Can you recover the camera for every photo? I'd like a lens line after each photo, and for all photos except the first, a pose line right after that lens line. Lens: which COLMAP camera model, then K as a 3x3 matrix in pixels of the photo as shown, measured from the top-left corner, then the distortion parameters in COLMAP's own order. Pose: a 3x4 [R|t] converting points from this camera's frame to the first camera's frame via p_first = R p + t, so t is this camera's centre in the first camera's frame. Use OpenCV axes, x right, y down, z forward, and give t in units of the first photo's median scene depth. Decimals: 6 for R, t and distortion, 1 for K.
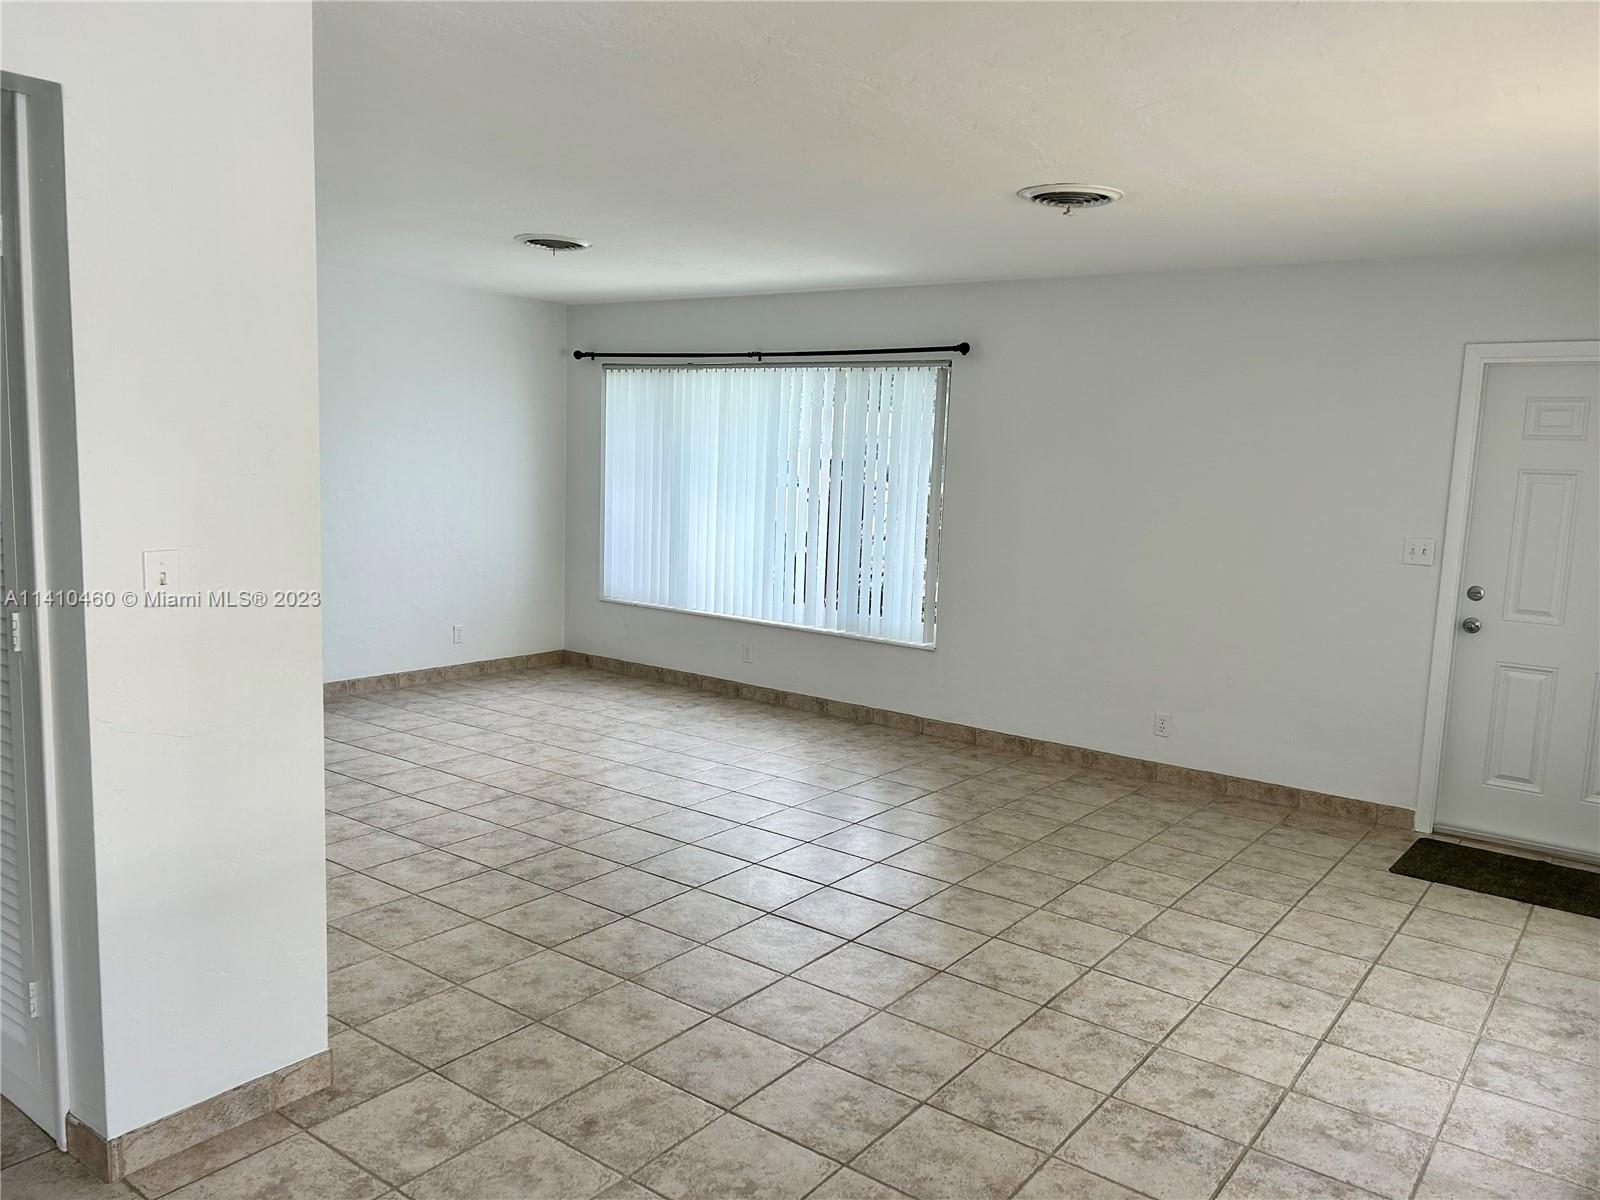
lens RADIAL K [[1207.8, 0, 799.7], [0, 1207.8, 597.1], [0, 0, 1]] dist [0.045462, -0.034240]
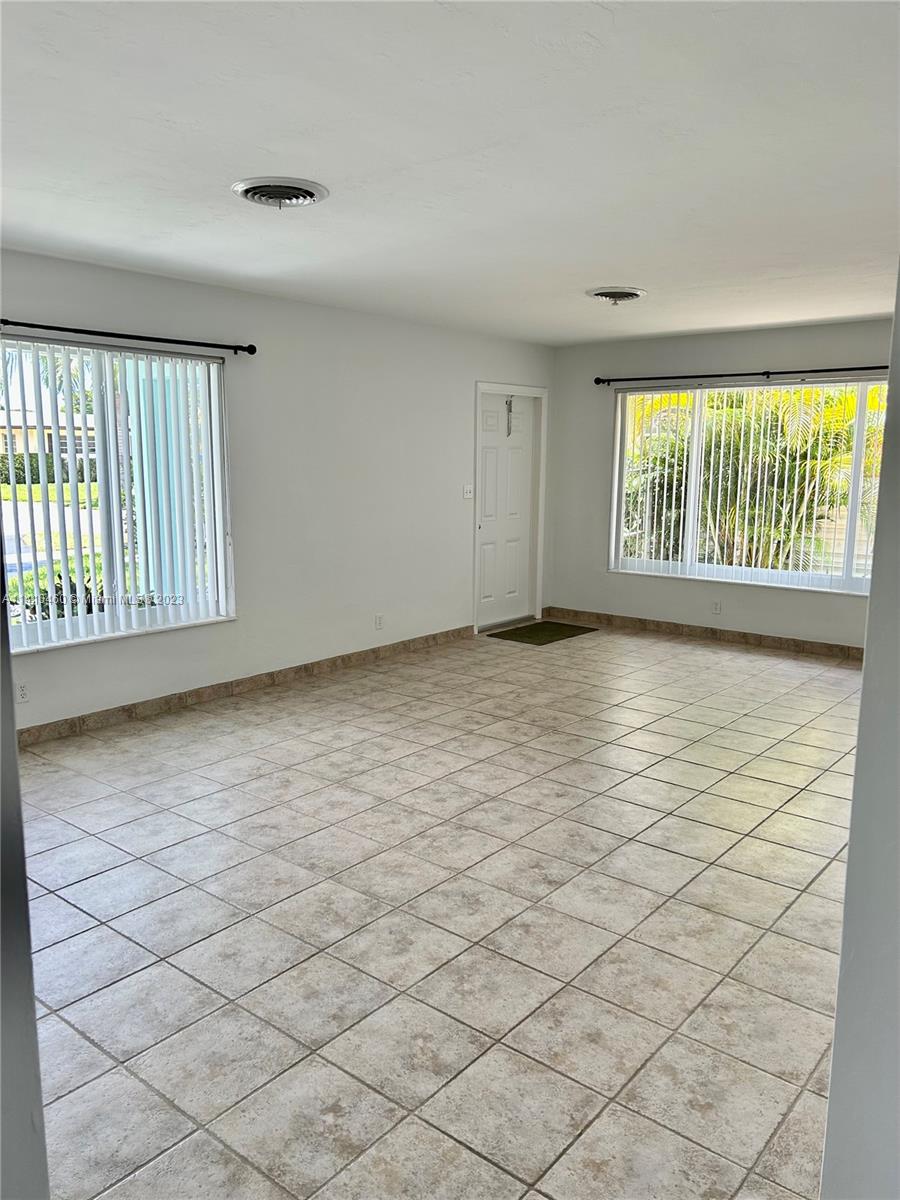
lens RADIAL K [[905.8, 0, 457.2], [0, 905.8, 605.7], [0, 0, 1]] dist [0.045462, -0.034240]
pose [[0.044603, -0.202991, 0.978164, -1.051953], [0.123386, 0.972761, 0.196243, -0.162142], [-0.991356, 0.111939, 0.068434, 1.099019]]
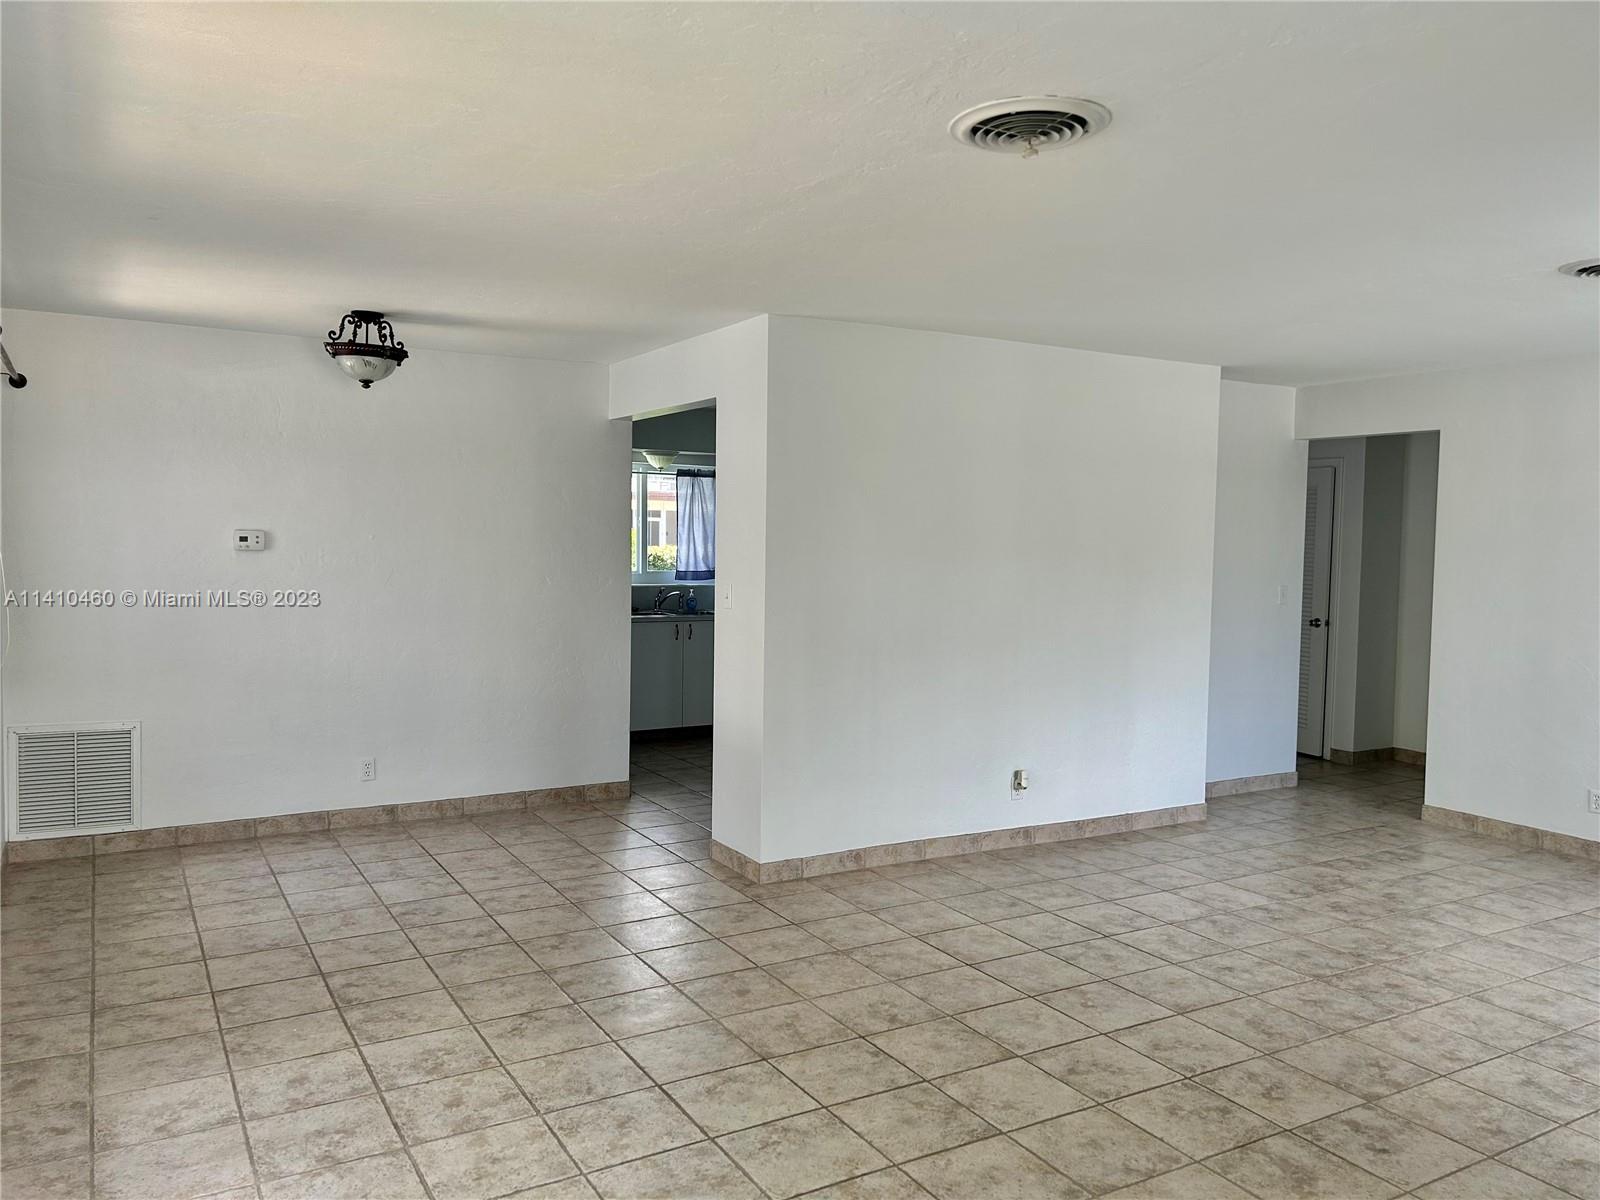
lens RADIAL K [[1207.8, 0, 804.5], [0, 1207.8, 594.1], [0, 0, 1]] dist [0.045462, -0.034240]
pose [[-0.393862, -0.000653, -0.919169, 0.809305], [-0.144578, 0.987596, 0.061250, -0.095181], [0.907728, 0.157015, -0.389071, 1.104957]]
